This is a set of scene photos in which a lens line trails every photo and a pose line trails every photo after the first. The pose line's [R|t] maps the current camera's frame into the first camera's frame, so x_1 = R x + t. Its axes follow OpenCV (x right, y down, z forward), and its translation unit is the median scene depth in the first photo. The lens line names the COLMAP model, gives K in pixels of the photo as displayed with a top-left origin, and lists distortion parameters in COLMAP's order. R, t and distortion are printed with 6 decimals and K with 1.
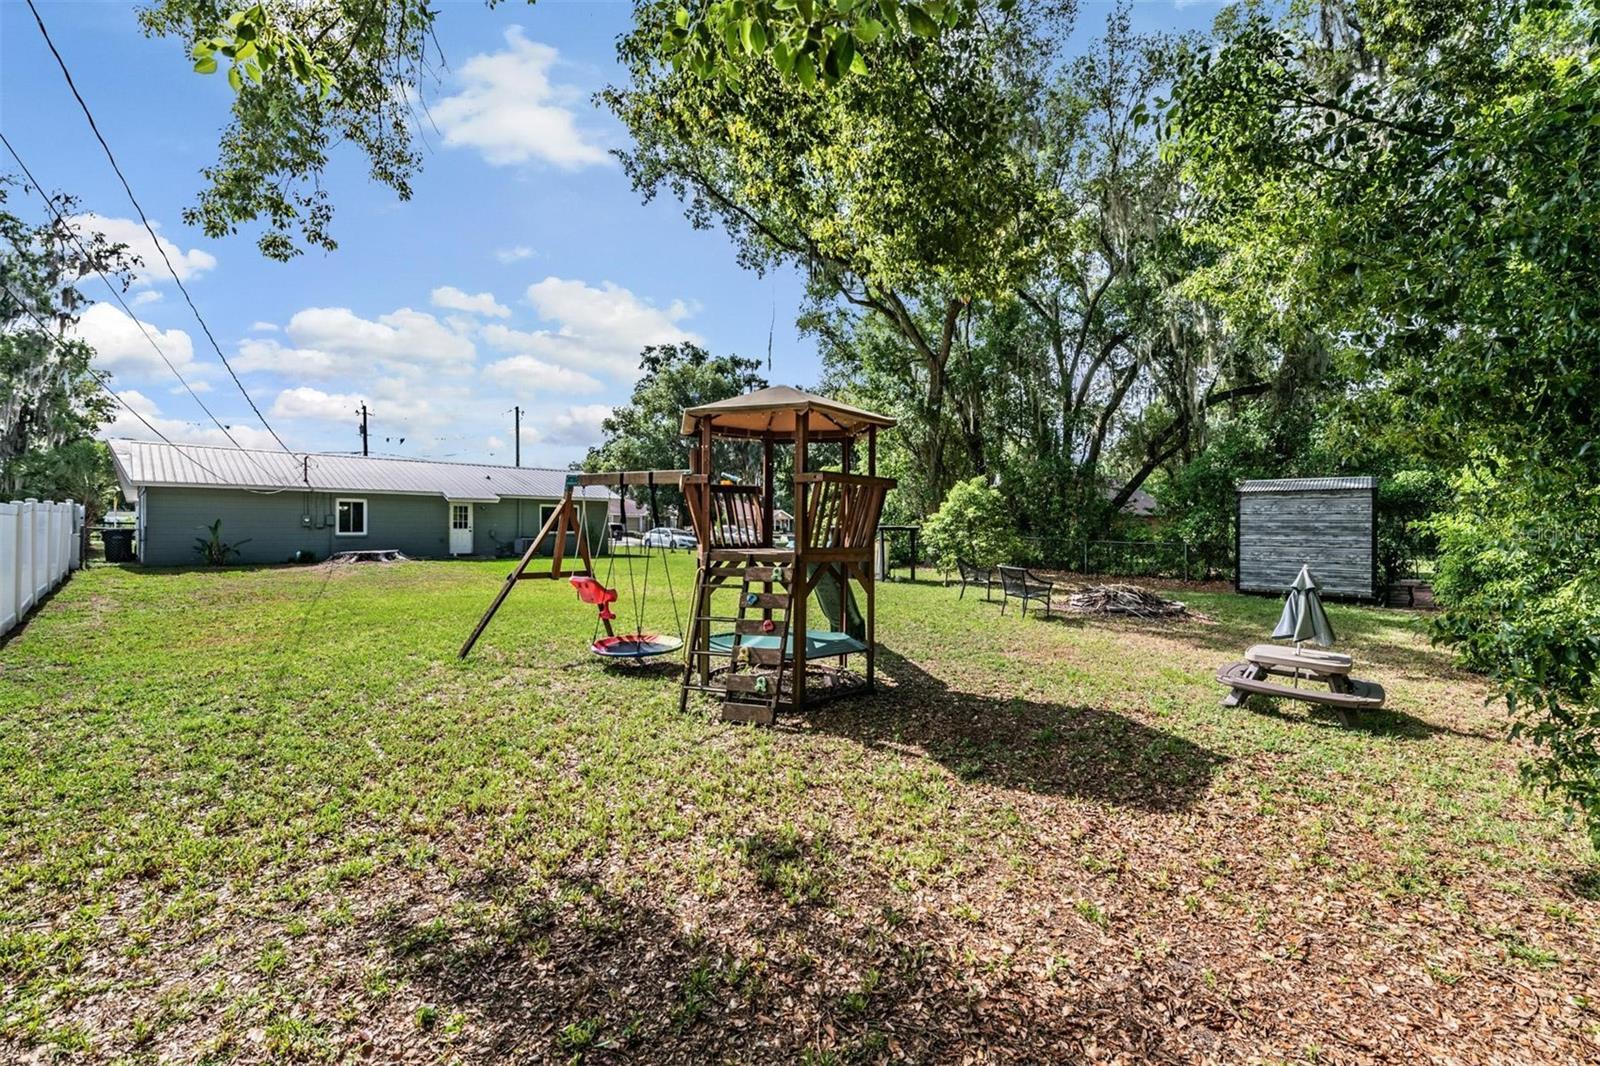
lens RADIAL K [[639.1, 0, 794.9], [0, 639.1, 532.2], [0, 0, 1]] dist [-0.000034, -0.000131]
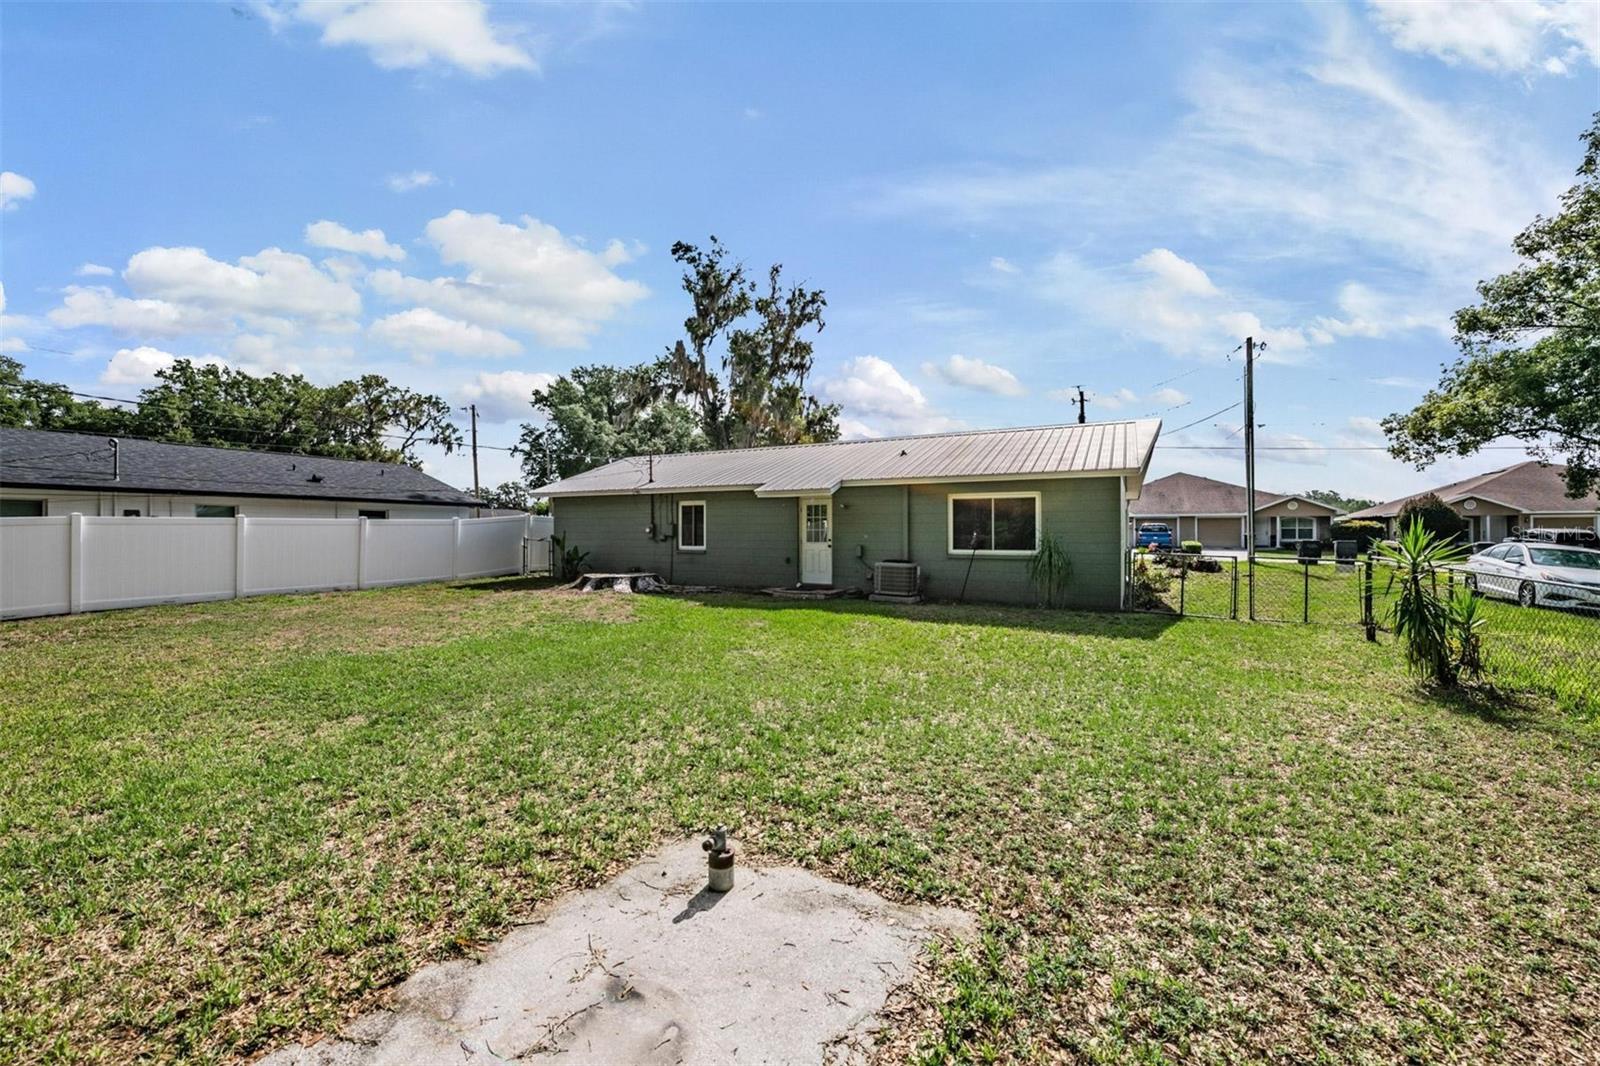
lens RADIAL K [[627.3, 0, 798.7], [0, 627.3, 529.7], [0, 0, 1]] dist [0.001647, 0.000046]
pose [[0.252378, -0.003602, -0.967622, 0.046279], [-0.012795, 0.999893, -0.007059, -0.013607], [0.967544, 0.014162, 0.252305, 0.847720]]
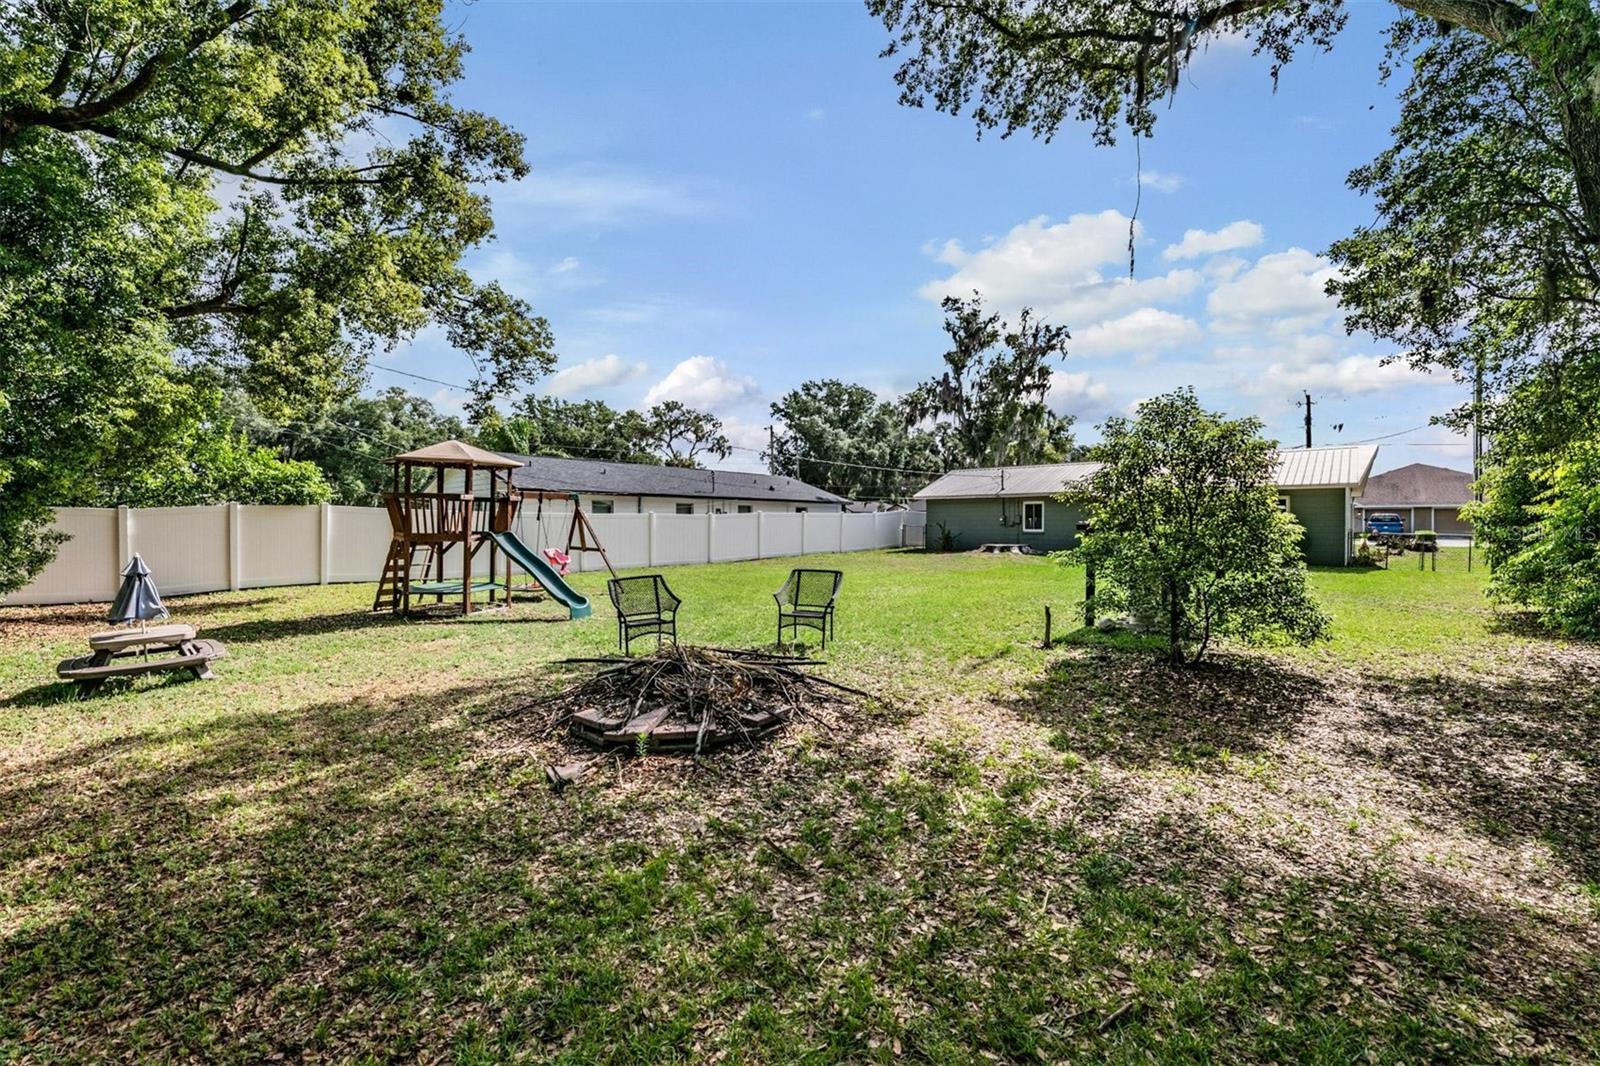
lens RADIAL K [[639.1, 0, 794.9], [0, 639.1, 532.2], [0, 0, 1]] dist [-0.000034, -0.000131]
pose [[0.014015, 0.015058, -0.999788, 0.463808], [-0.014313, 0.999787, 0.014857, -0.005151], [0.999799, 0.014102, 0.014227, 0.481666]]
